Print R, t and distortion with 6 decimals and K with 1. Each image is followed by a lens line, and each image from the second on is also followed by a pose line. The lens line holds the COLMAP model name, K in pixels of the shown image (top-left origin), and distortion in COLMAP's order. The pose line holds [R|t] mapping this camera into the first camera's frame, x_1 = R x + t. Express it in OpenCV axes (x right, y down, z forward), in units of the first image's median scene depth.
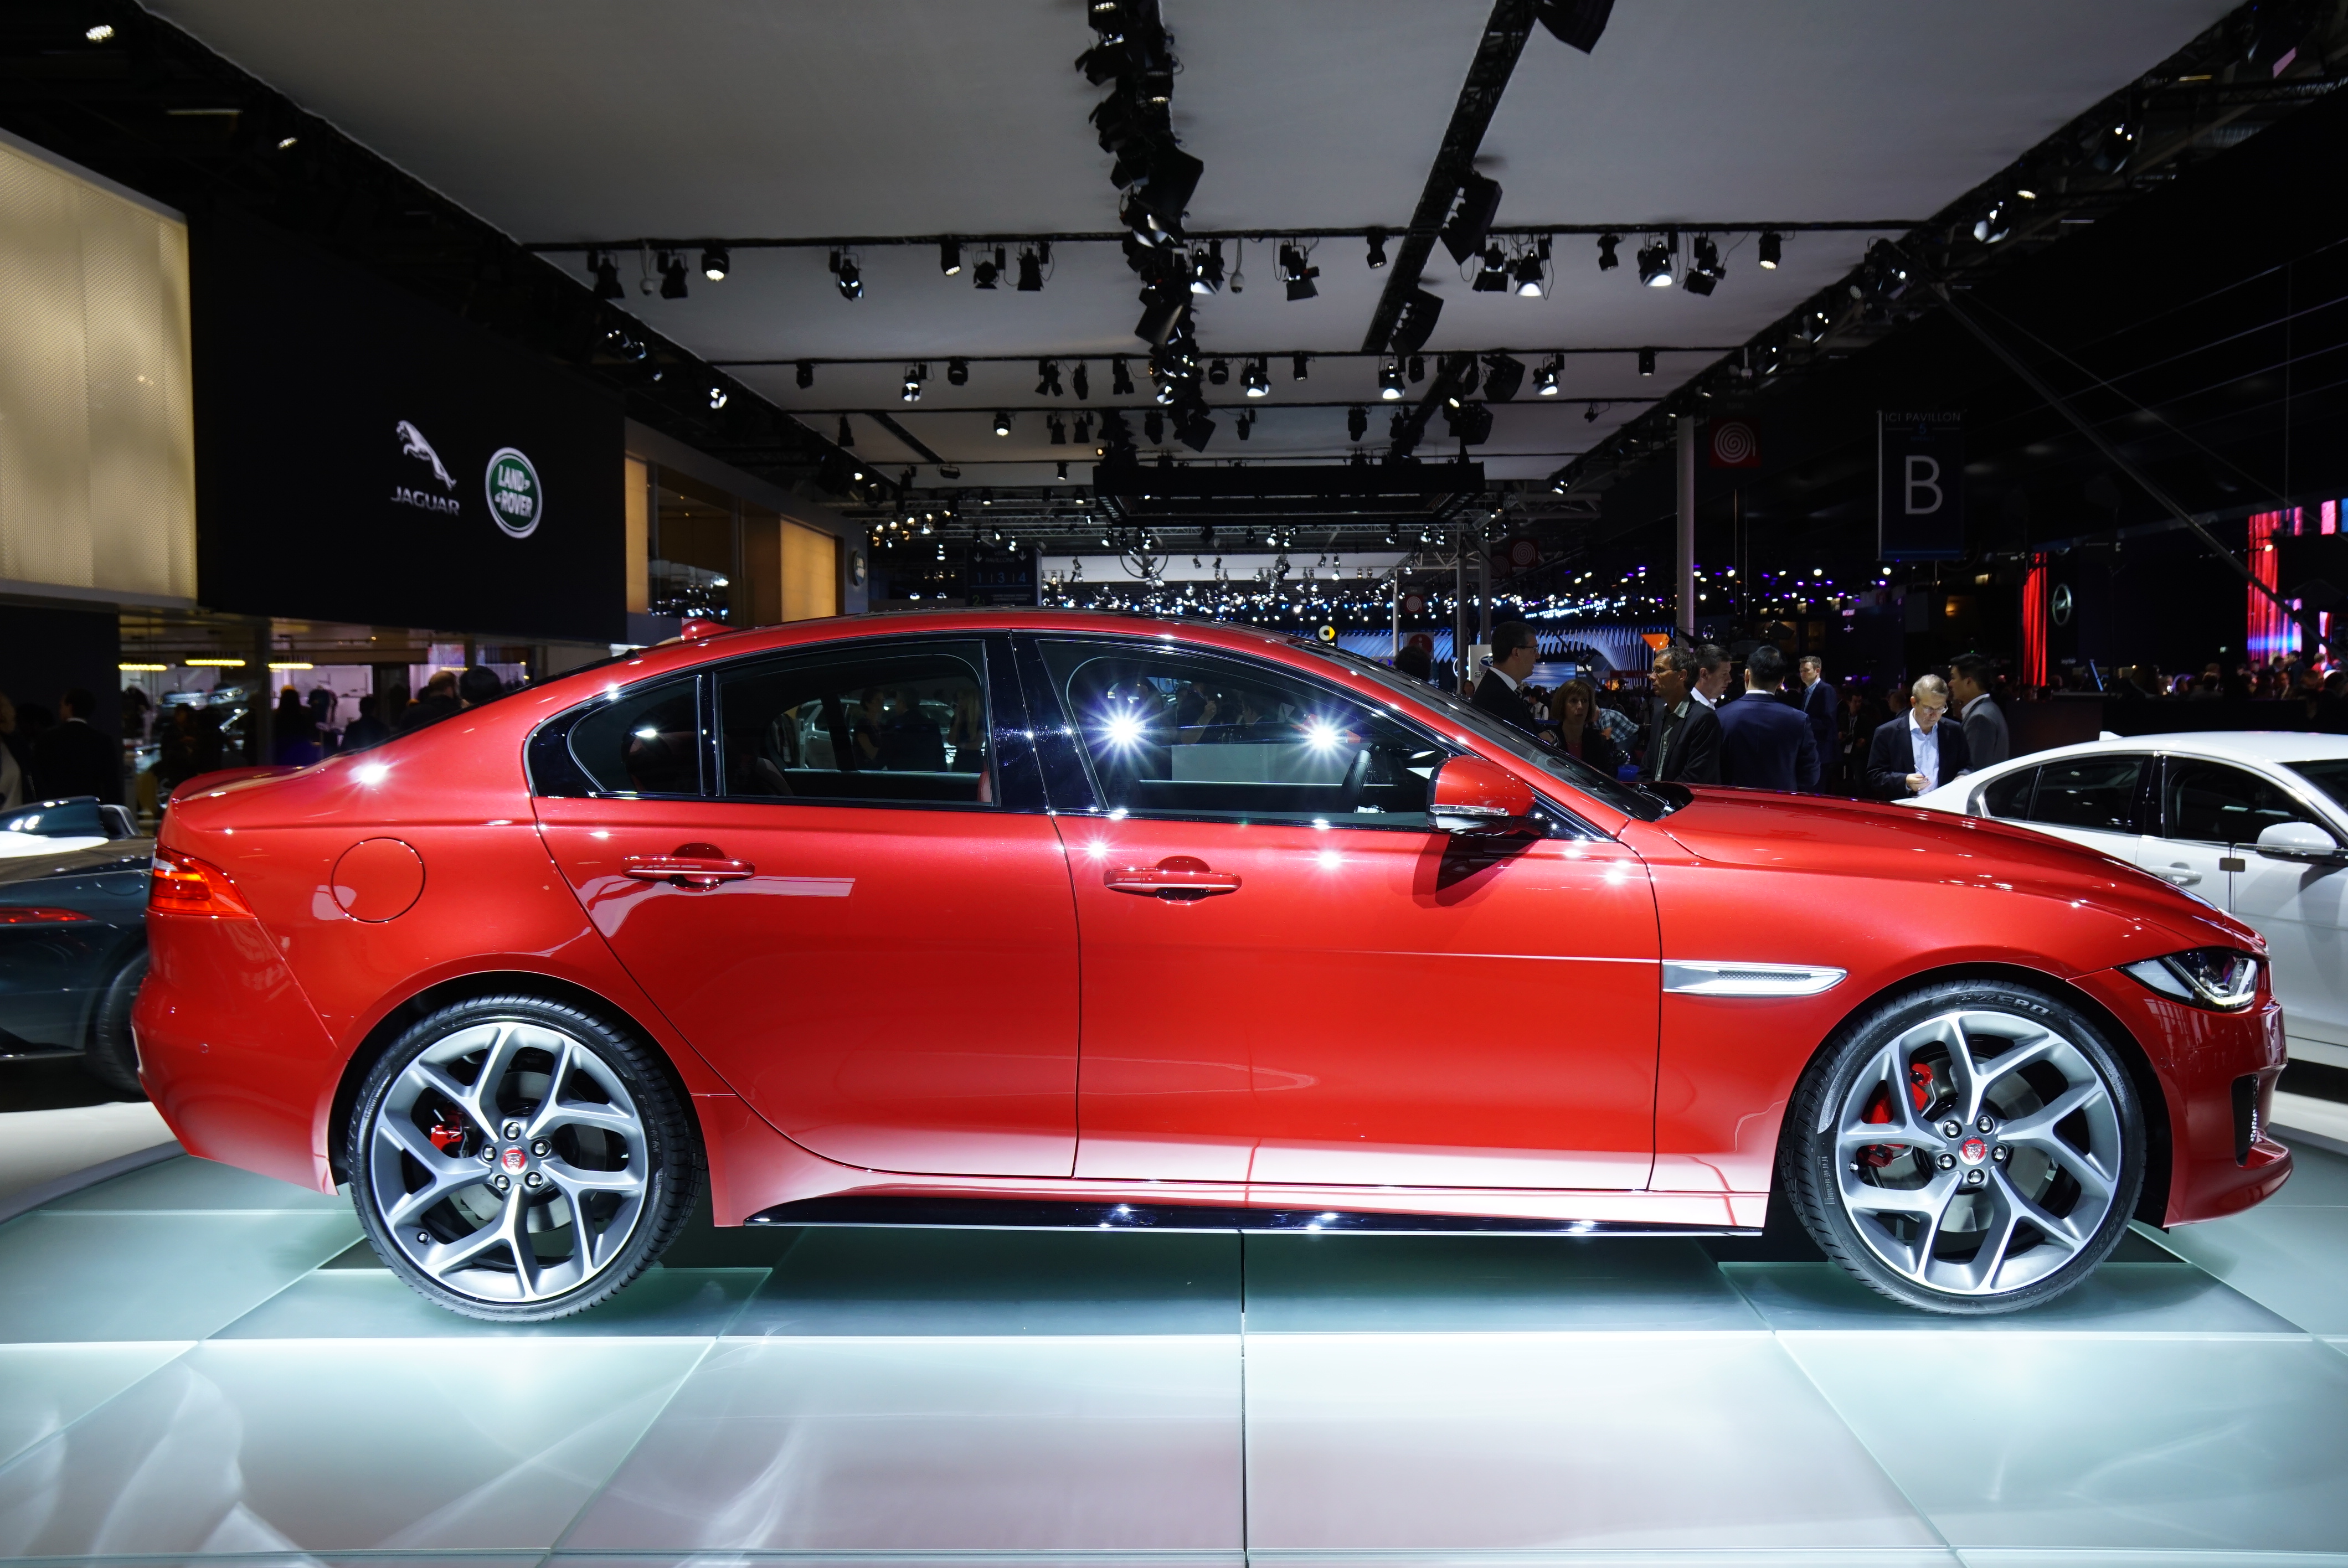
lens RADIAL K [[2113.6, 0, 1176.0], [0, 2113.6, 784.2], [0, 0, 1]] dist [-0.002985, -0.011934]
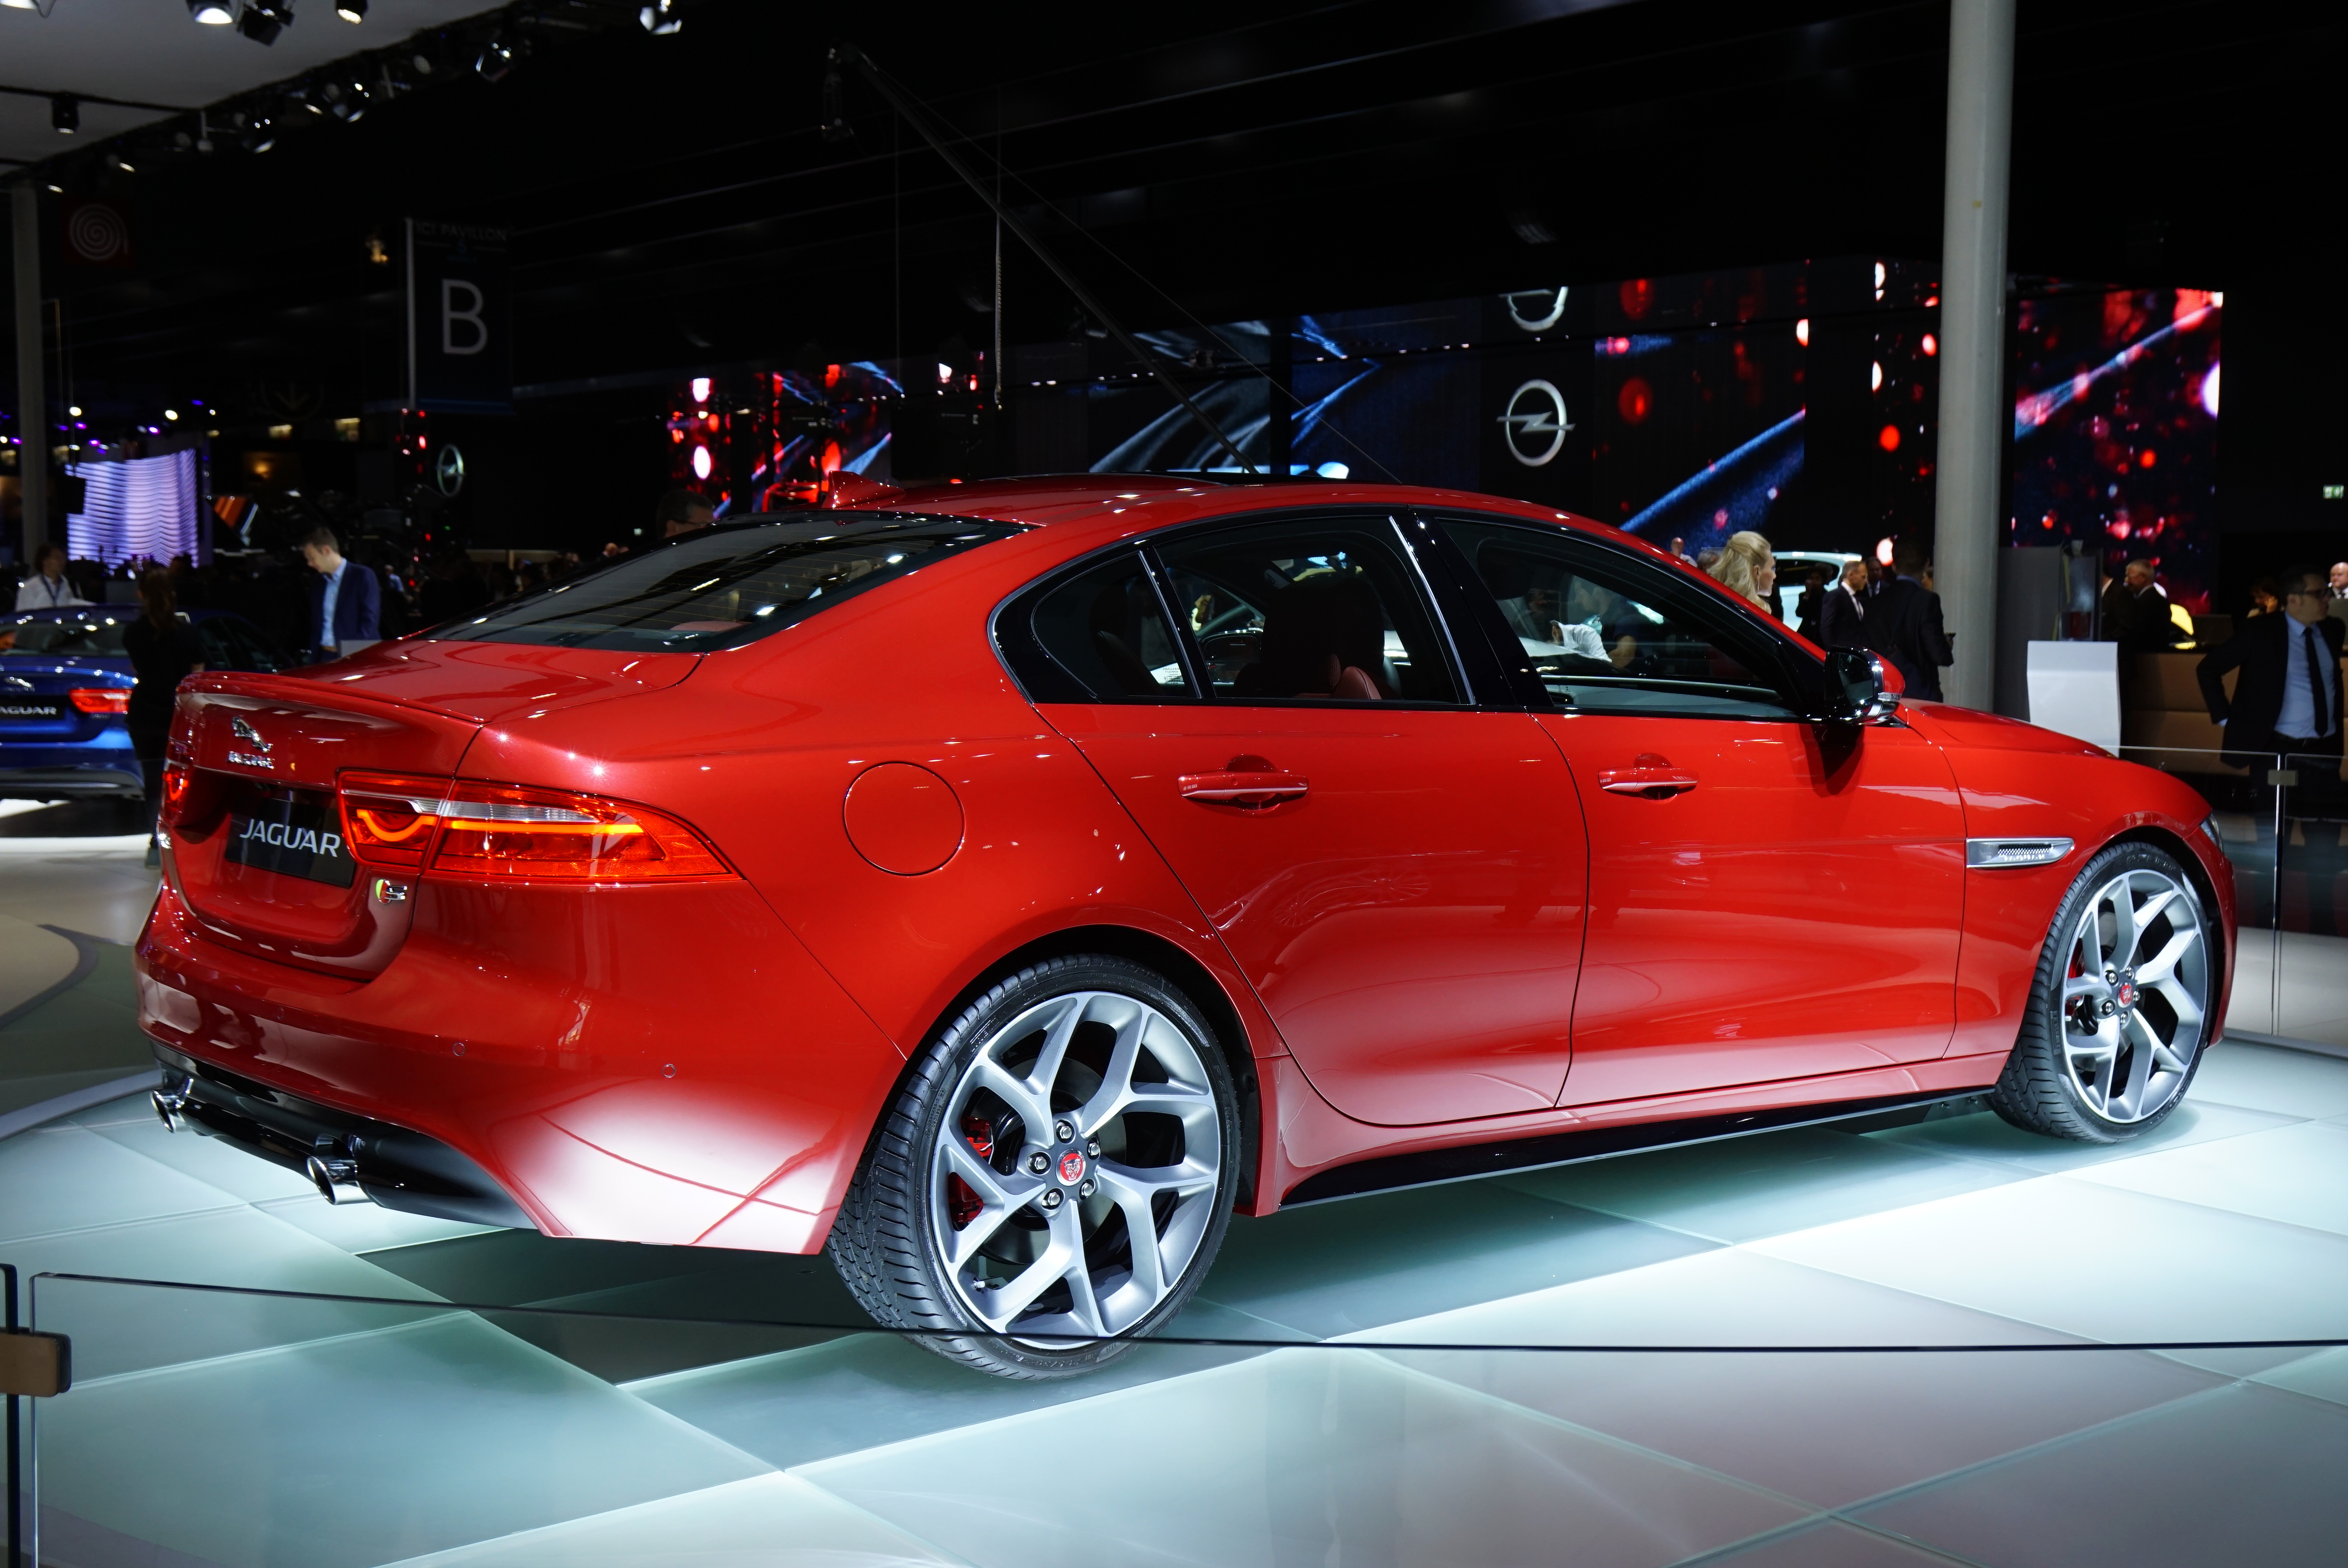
lens RADIAL K [[2750.0, 0, 1174.6], [0, 2750.0, 787.1], [0, 0, 1]] dist [0.070495, 0.000000]
pose [[0.764345, -0.036840, 0.643754, -0.171236], [0.016070, 0.999145, 0.038098, -0.000155], [-0.644607, -0.018775, 0.764283, 0.035754]]
